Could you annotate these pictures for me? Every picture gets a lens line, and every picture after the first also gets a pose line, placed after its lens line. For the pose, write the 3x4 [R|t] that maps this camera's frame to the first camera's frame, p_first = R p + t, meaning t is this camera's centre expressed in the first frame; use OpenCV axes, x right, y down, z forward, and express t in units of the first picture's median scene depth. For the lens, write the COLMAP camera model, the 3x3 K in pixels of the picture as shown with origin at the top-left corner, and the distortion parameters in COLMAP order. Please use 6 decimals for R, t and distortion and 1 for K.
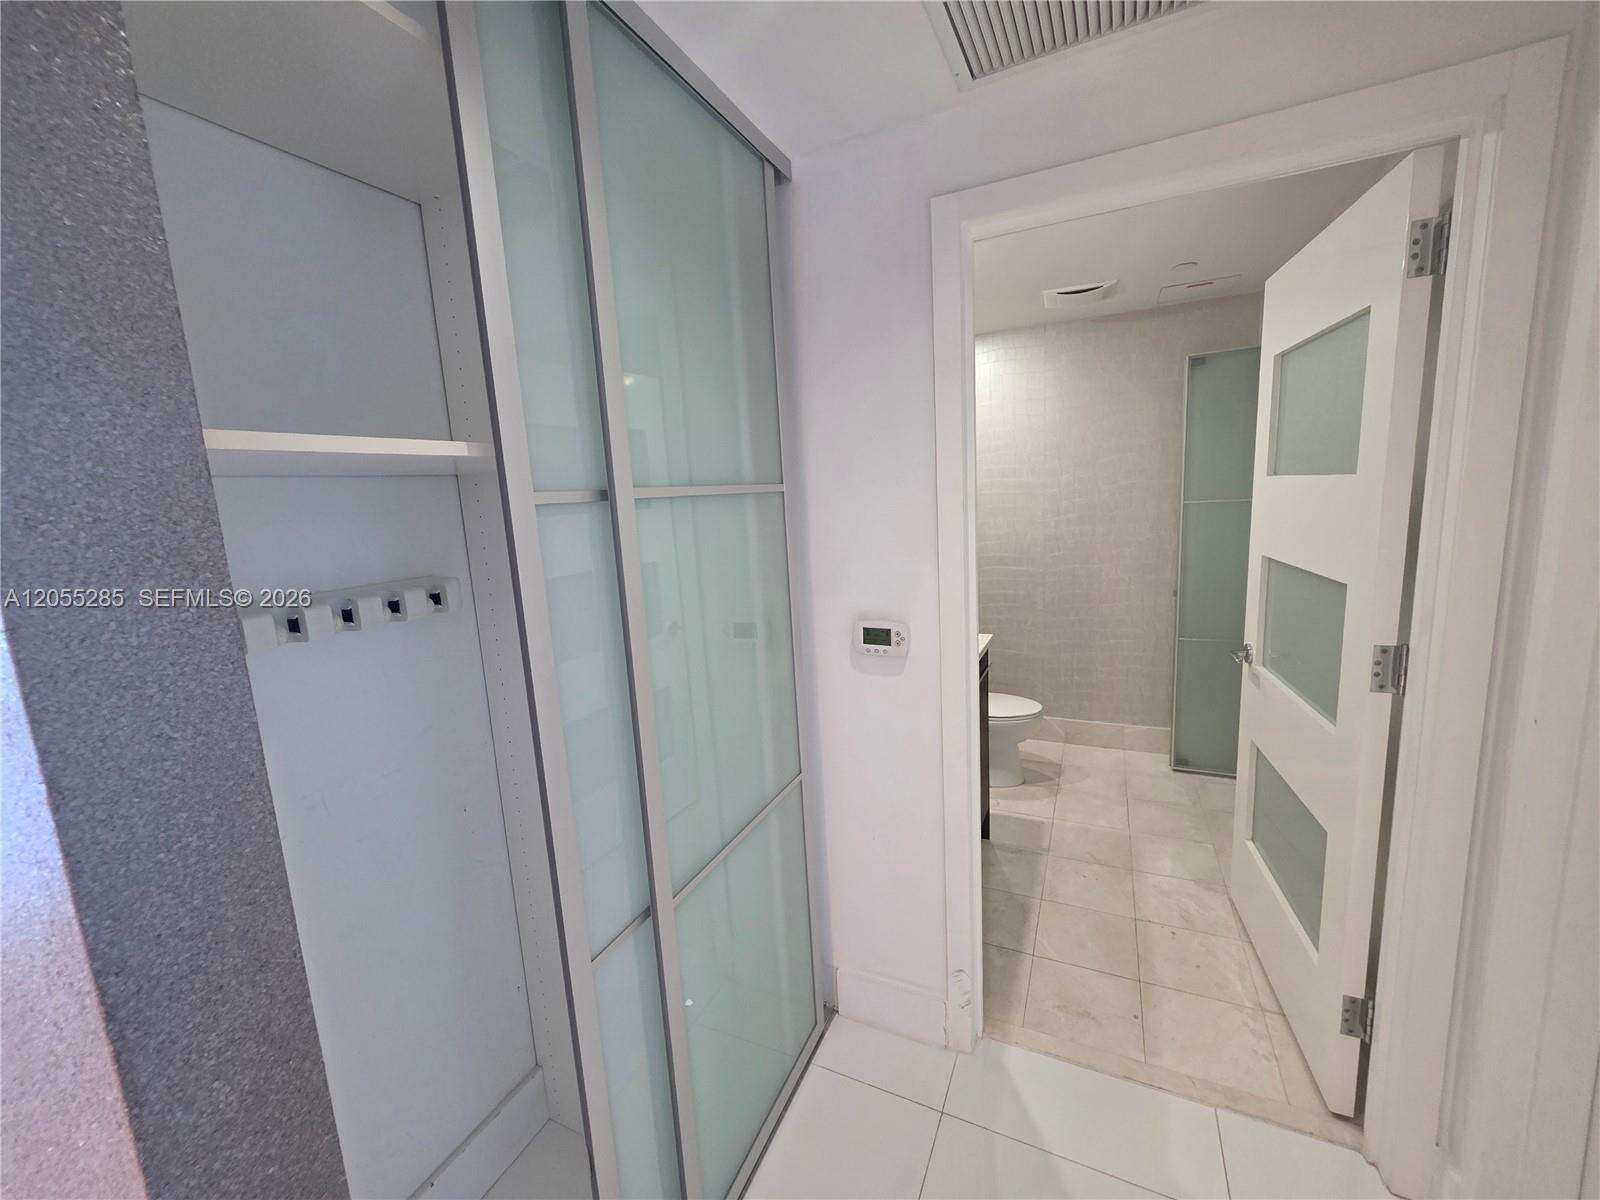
lens RADIAL K [[638.1, 0, 800.1], [0, 638.1, 590.1], [0, 0, 1]] dist [-0.000067, 0.001295]
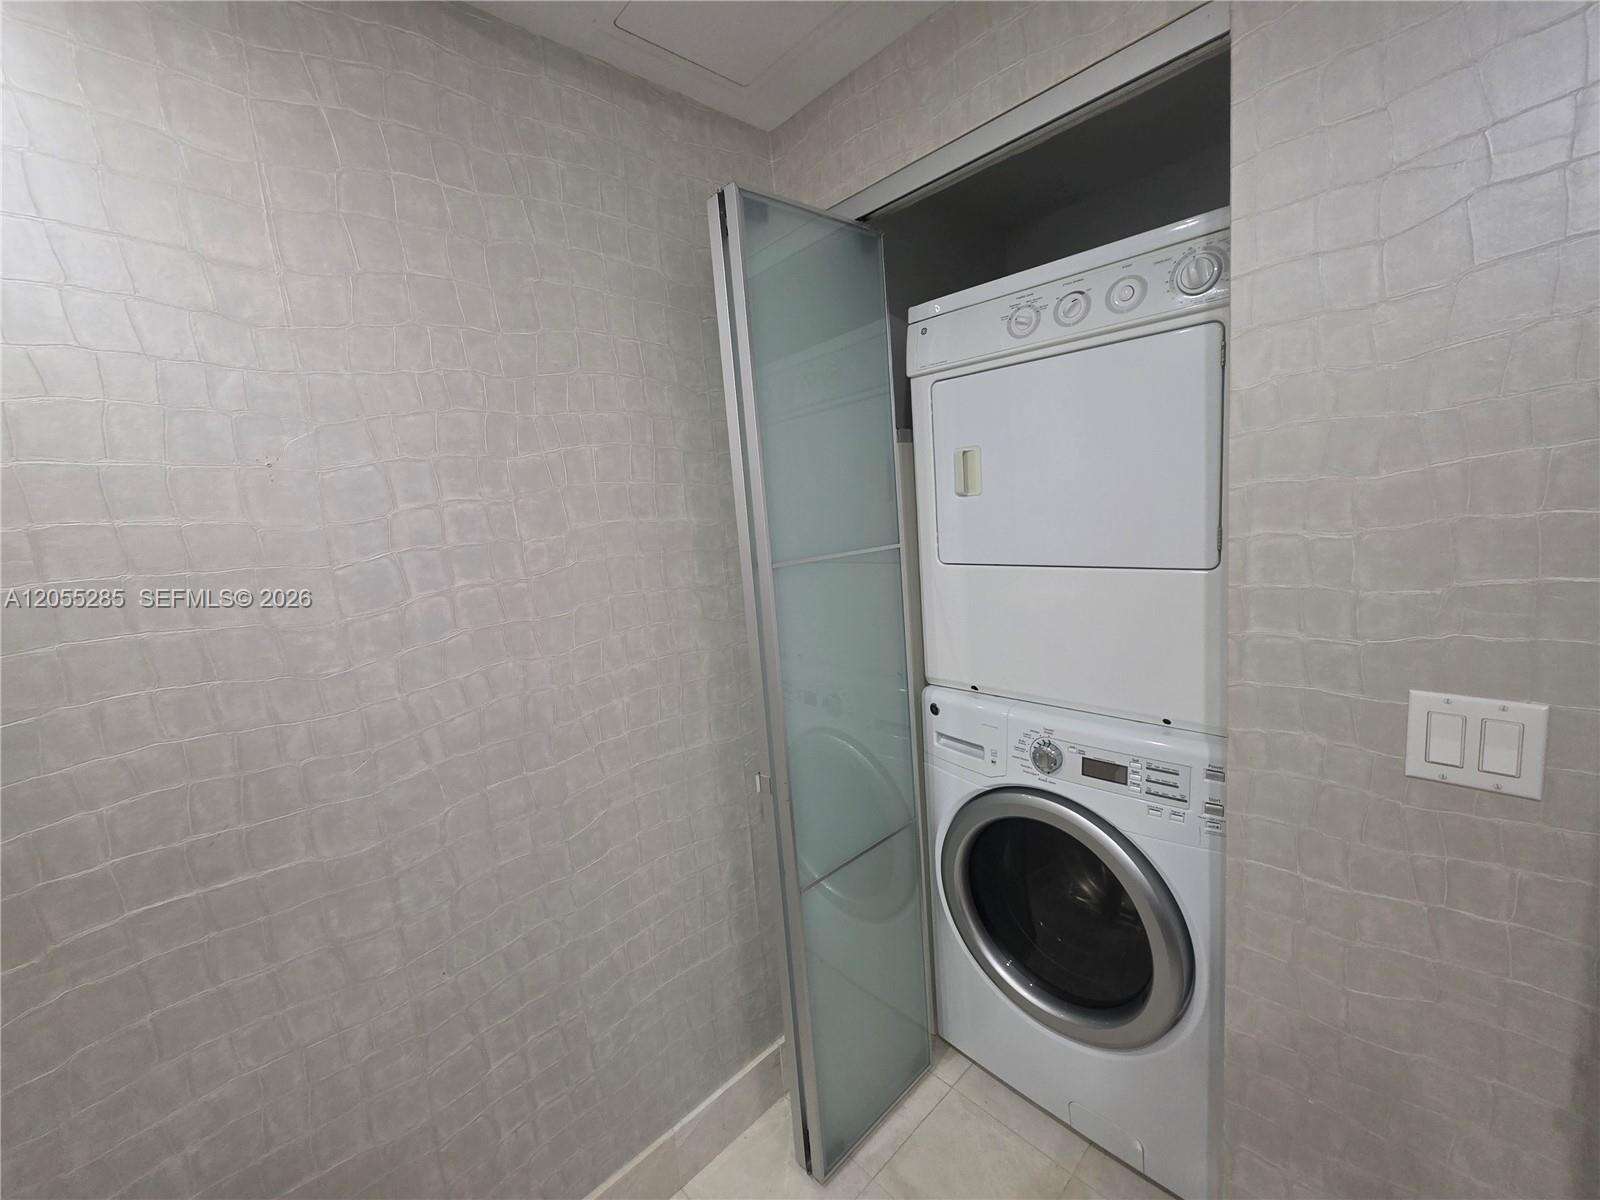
lens RADIAL K [[638.1, 0, 789.7], [0, 638.1, 593.3], [0, 0, 1]] dist [-0.000067, 0.001295]
pose [[0.382868, -0.105378, 0.917773, 0.217099], [0.201055, 0.979164, 0.028553, -0.117029], [-0.901659, 0.173590, 0.396077, 0.754713]]
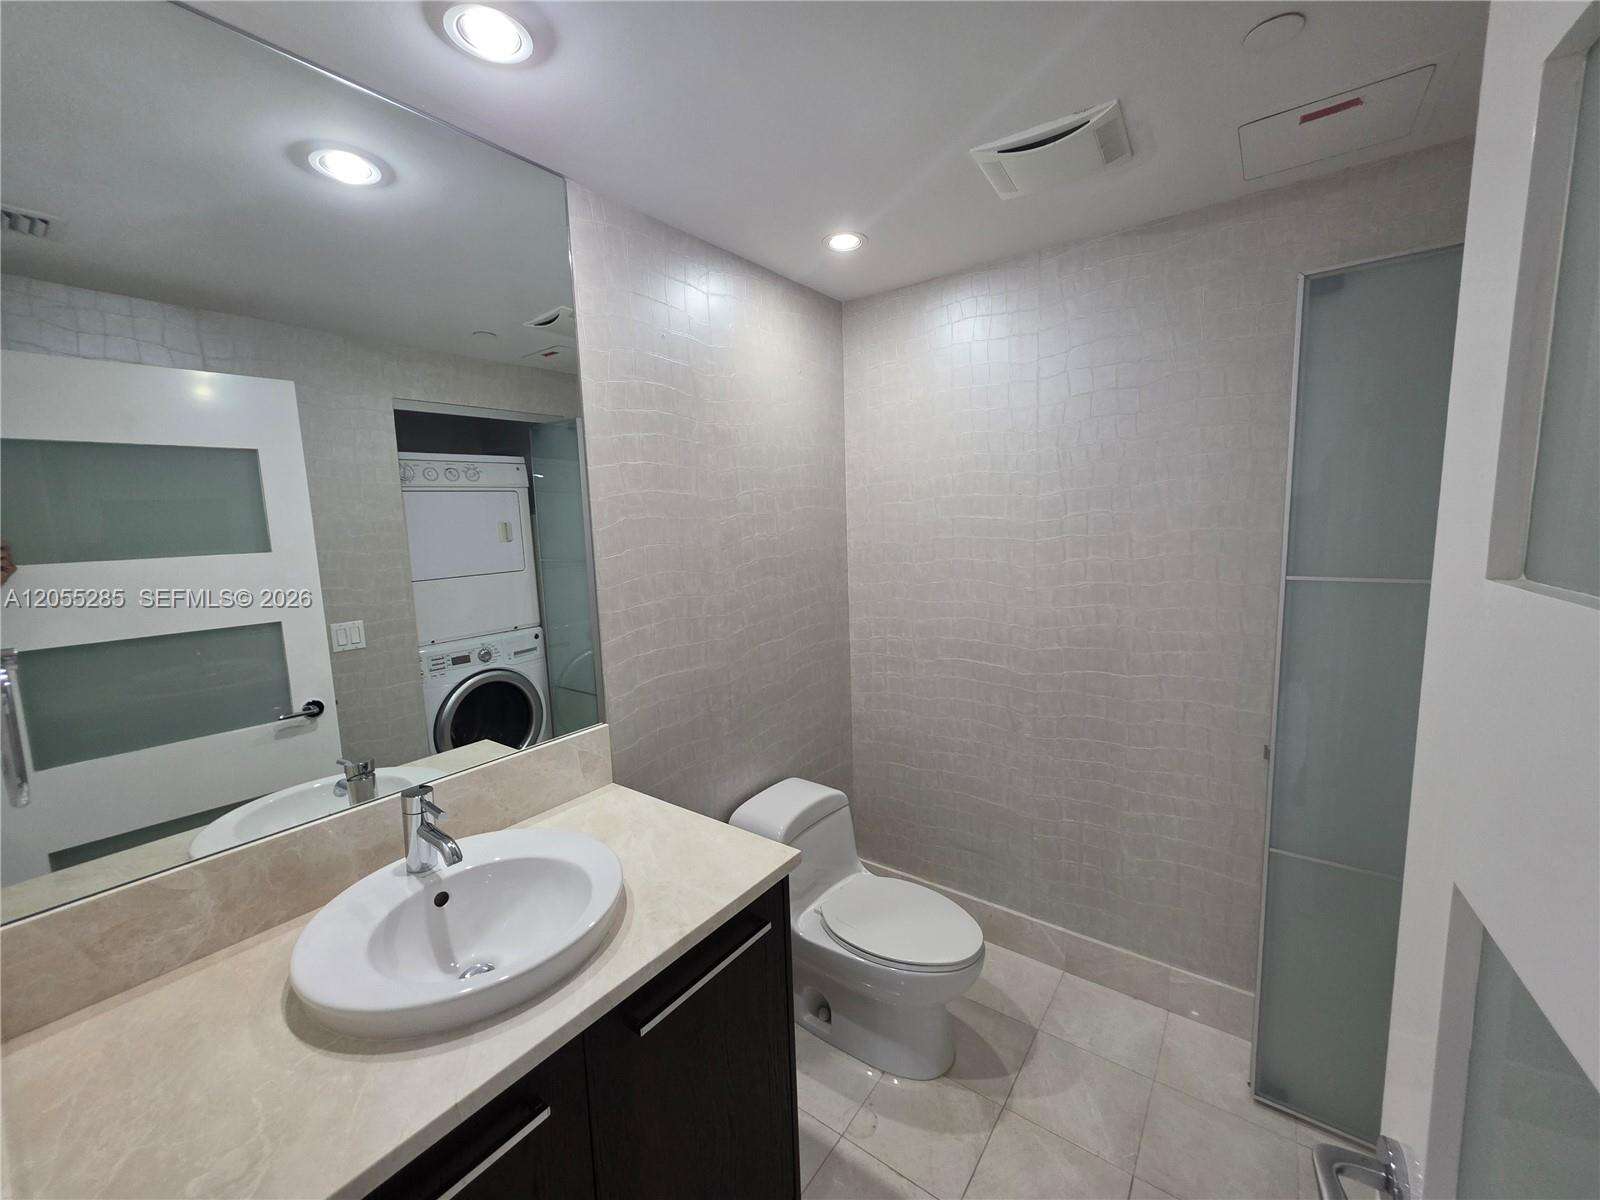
lens RADIAL K [[638.1, 0, 802.2], [0, 638.1, 594.0], [0, 0, 1]] dist [-0.000067, 0.001295]
pose [[0.981377, 0.044978, -0.186753, 0.297804], [-0.049061, 0.998646, -0.017299, -0.088872], [0.185722, 0.026139, 0.982255, 0.408685]]
